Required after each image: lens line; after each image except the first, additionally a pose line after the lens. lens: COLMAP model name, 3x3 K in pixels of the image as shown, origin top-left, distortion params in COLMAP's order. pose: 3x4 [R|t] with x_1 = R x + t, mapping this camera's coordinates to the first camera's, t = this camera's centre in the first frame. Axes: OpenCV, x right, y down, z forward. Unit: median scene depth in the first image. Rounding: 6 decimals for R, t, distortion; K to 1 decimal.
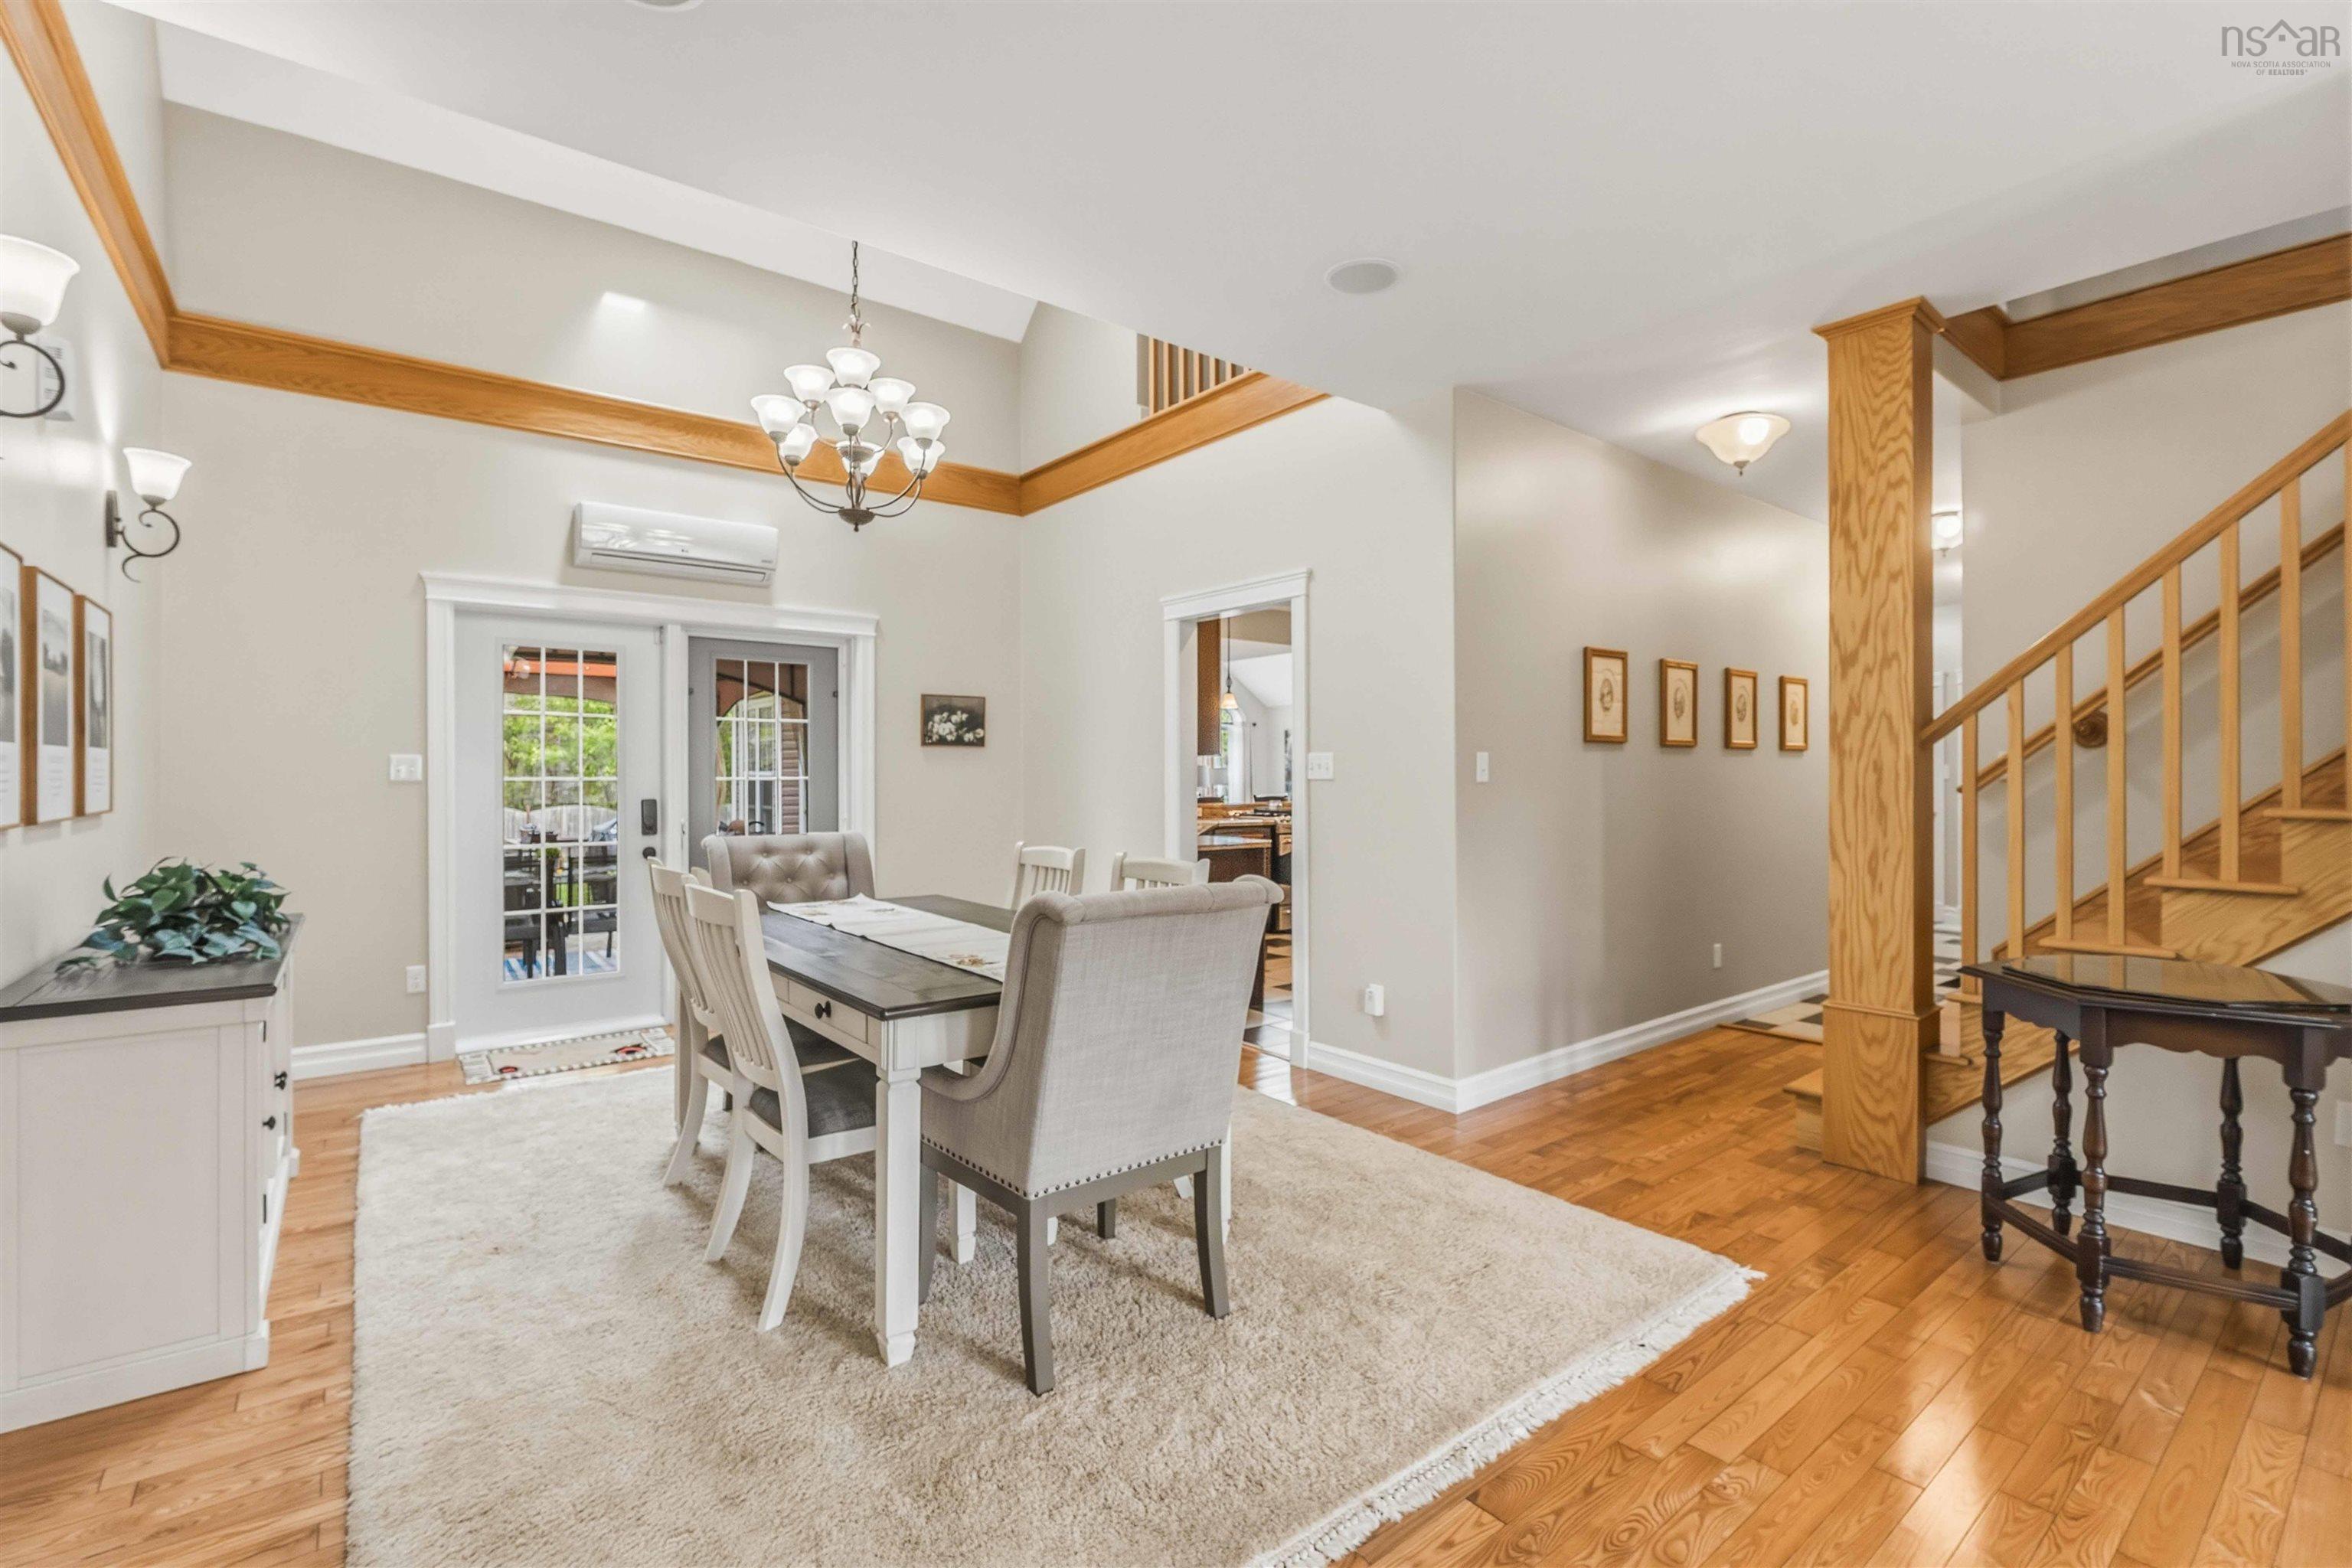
lens RADIAL K [[1050.7, 0, 1176.0], [0, 1050.7, 784.0], [0, 0, 1]] dist [0.000351, 0.000077]
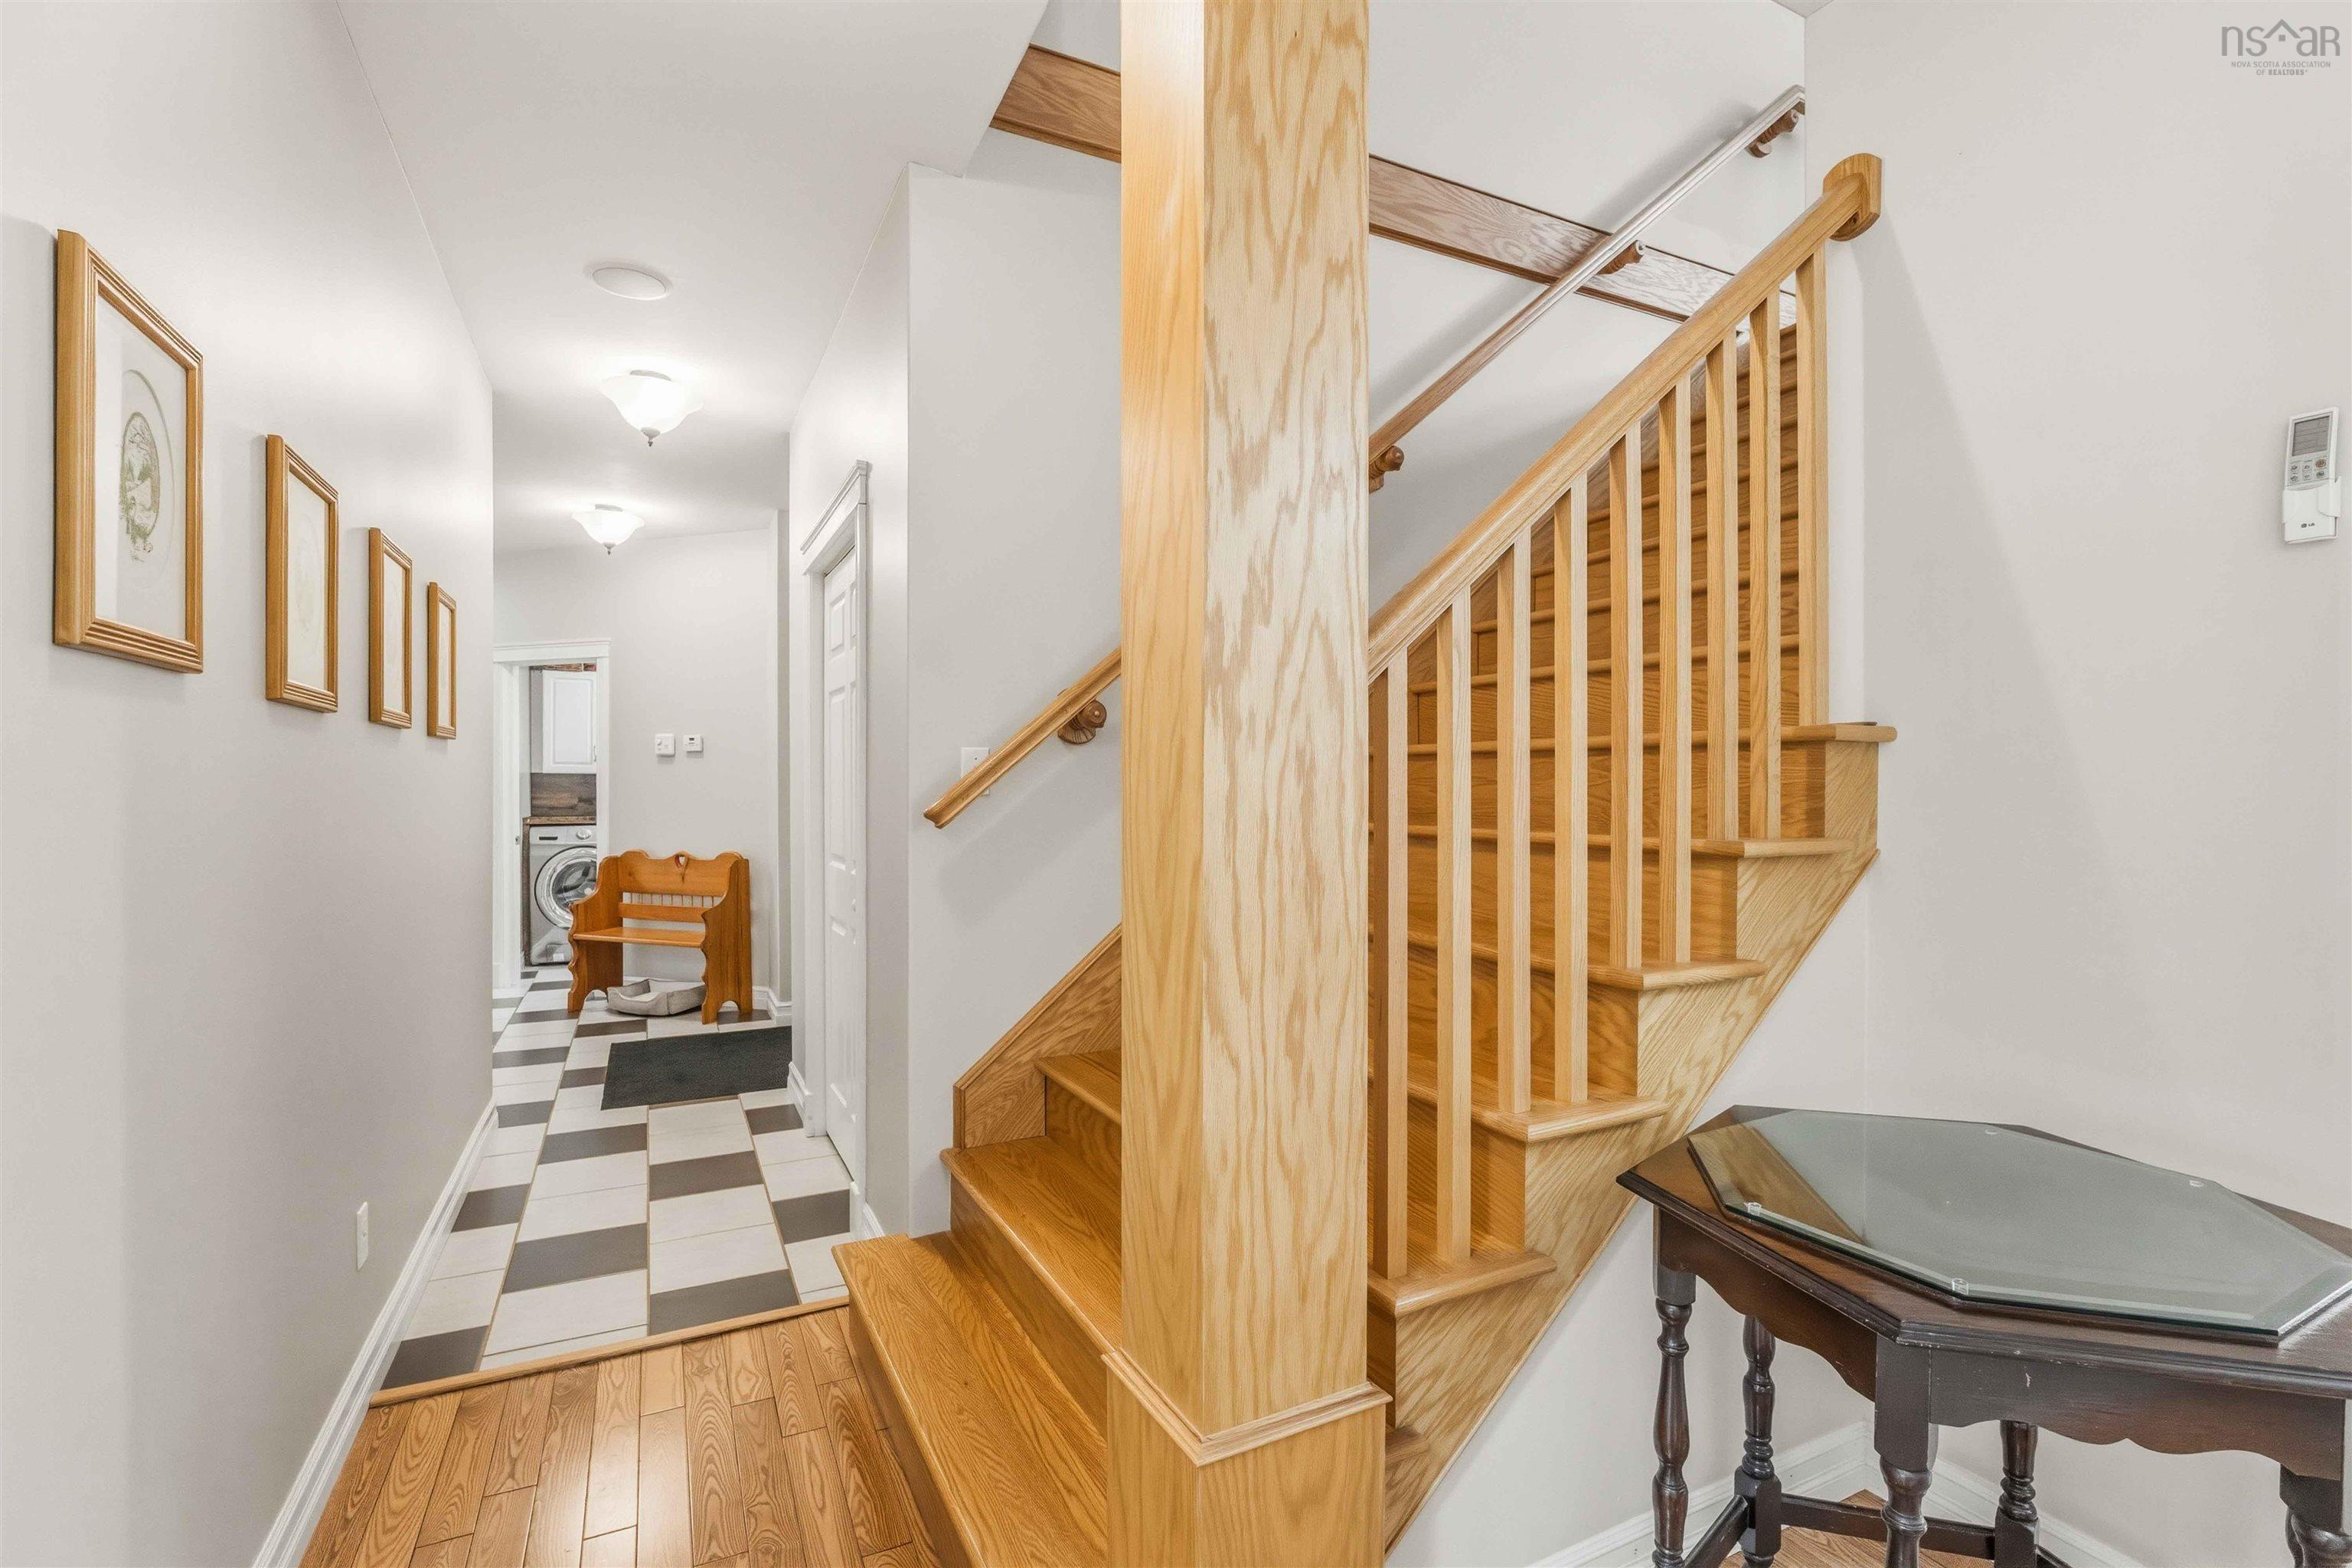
lens RADIAL K [[1050.7, 0, 1176.0], [0, 1050.7, 784.0], [0, 0, 1]] dist [0.000351, 0.000077]
pose [[0.206881, 0.002793, 0.978362, 0.290496], [0.009375, 0.999944, -0.004837, -0.008452], [-0.978321, 0.010172, 0.206843, 0.961704]]
